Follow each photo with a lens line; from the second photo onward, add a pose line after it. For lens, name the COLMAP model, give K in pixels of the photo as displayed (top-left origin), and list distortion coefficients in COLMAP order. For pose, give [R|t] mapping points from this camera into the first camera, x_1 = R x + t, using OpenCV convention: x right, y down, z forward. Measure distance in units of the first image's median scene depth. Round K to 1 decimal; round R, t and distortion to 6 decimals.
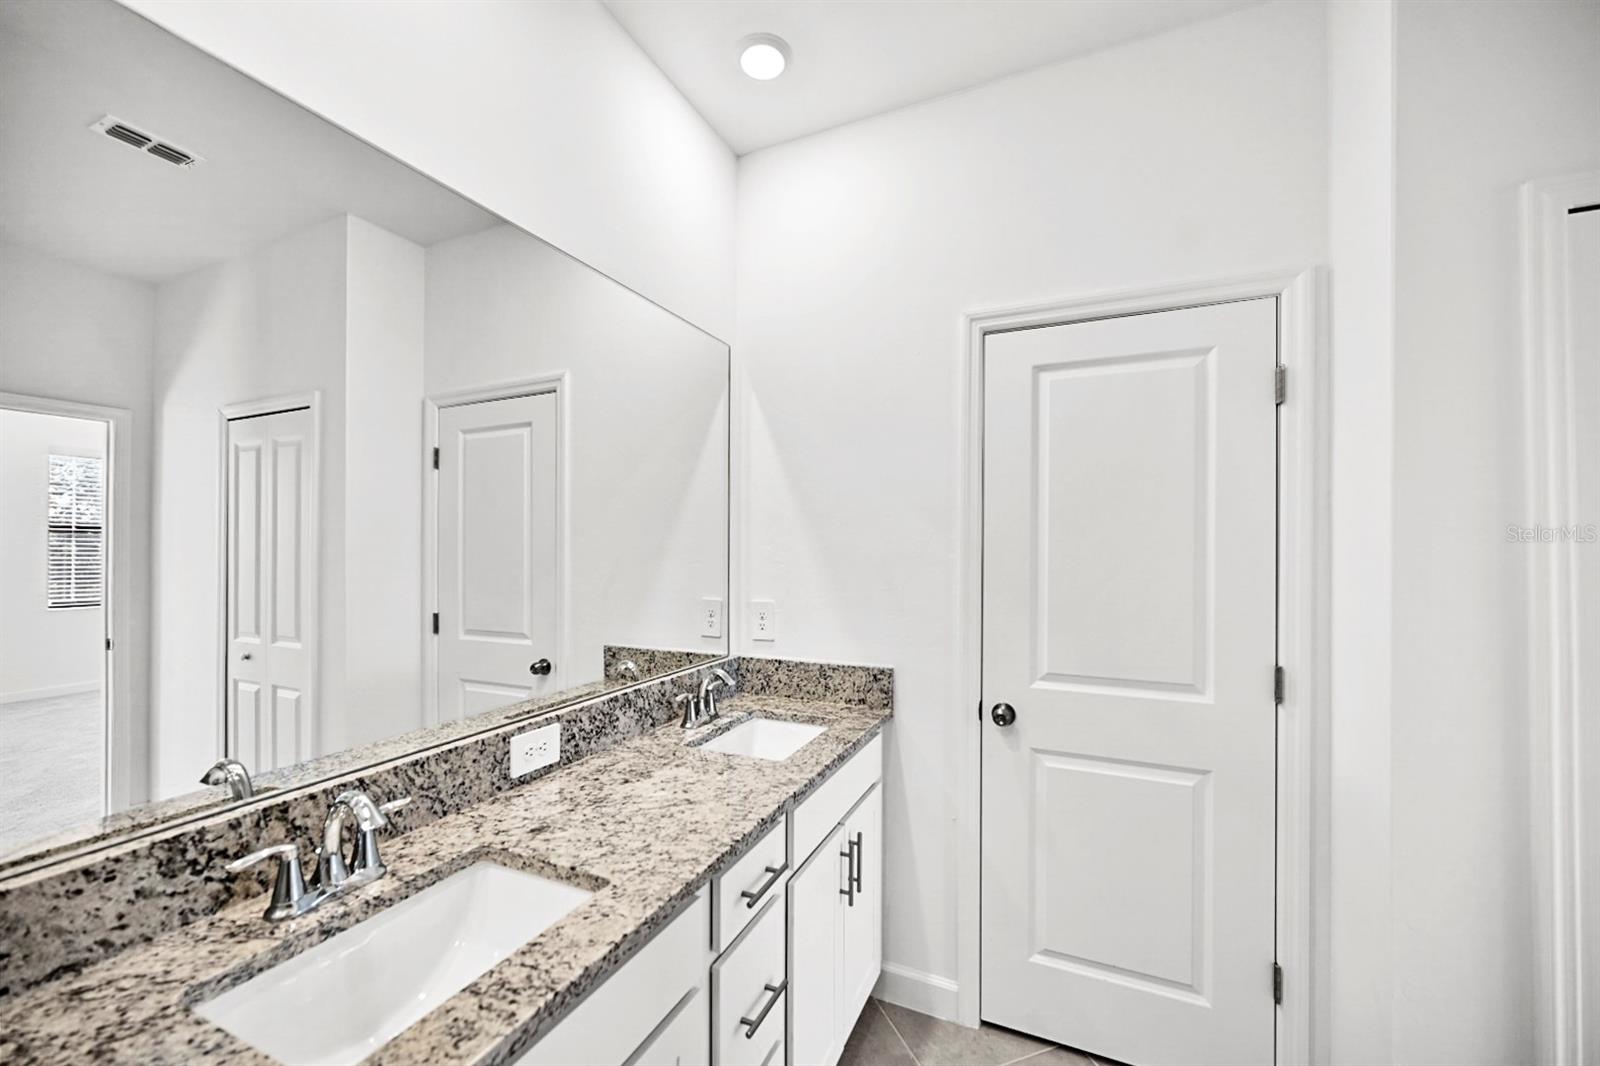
lens RADIAL K [[637.8, 0, 795.5], [0, 637.8, 541.3], [0, 0, 1]] dist [-0.001378, -0.000123]
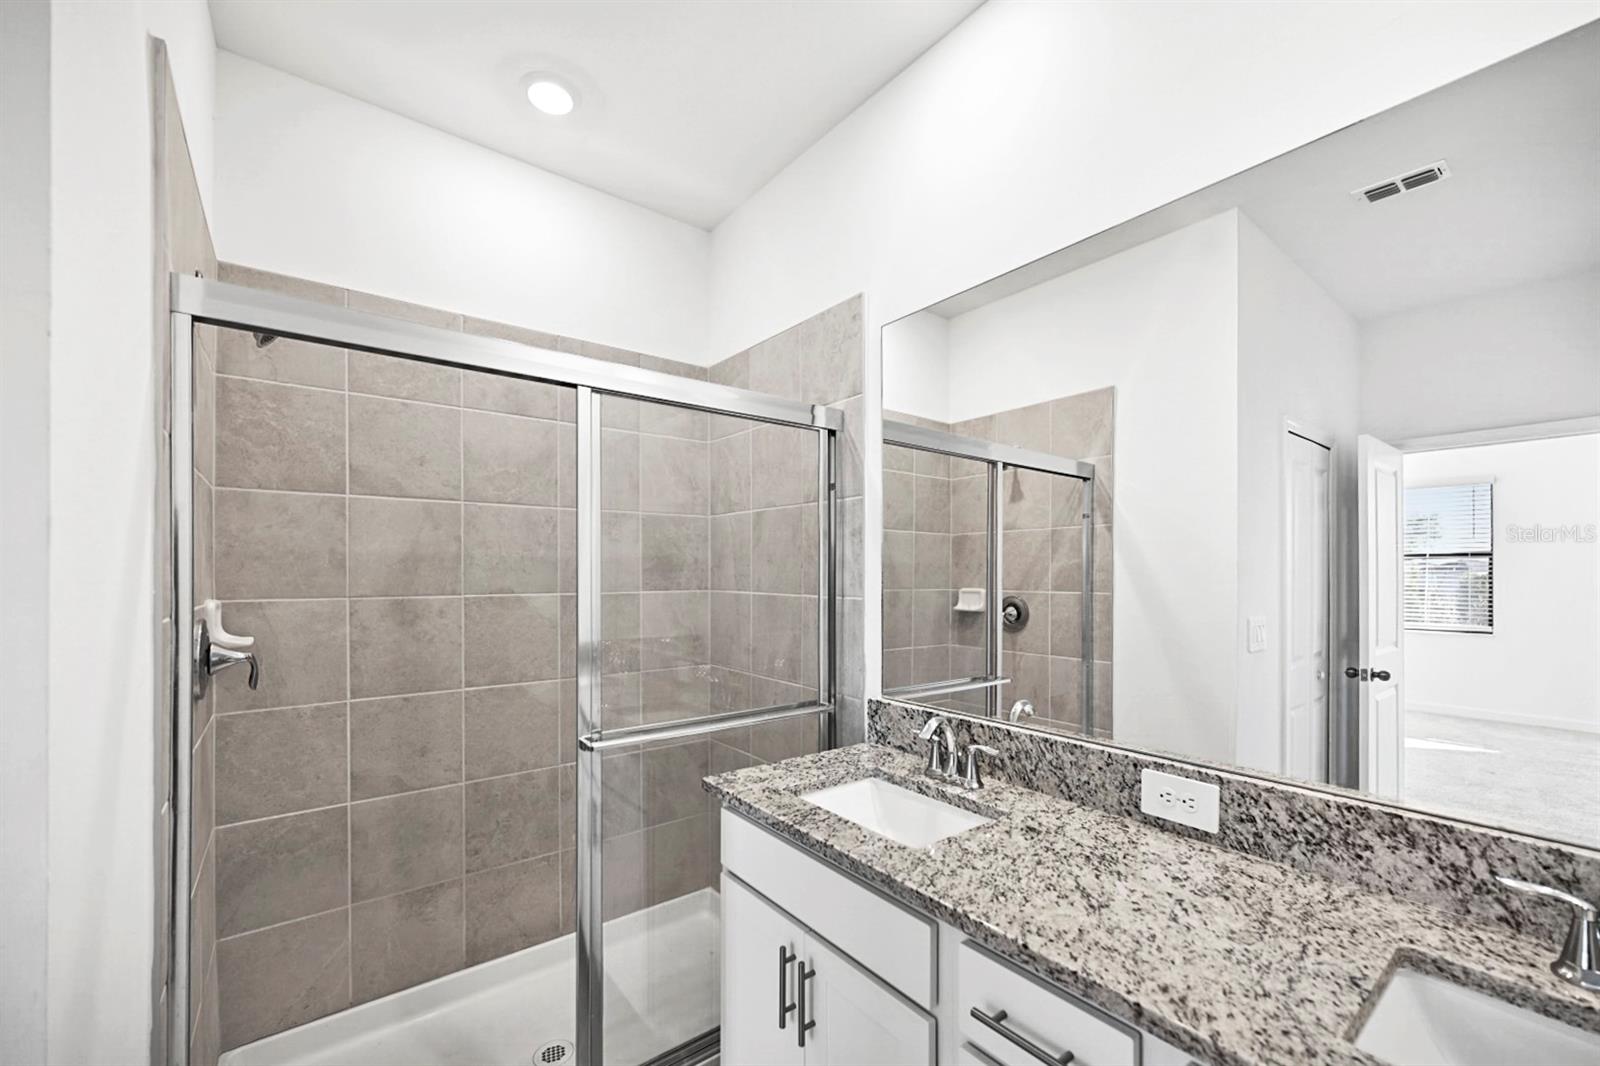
lens RADIAL K [[637.8, 0, 798.4], [0, 637.8, 572.2], [0, 0, 1]] dist [-0.001378, -0.000123]
pose [[-0.469226, -0.004046, -0.883069, 0.591068], [0.006762, 0.999944, -0.008175, 0.025560], [0.883052, -0.009808, -0.469172, 0.958833]]
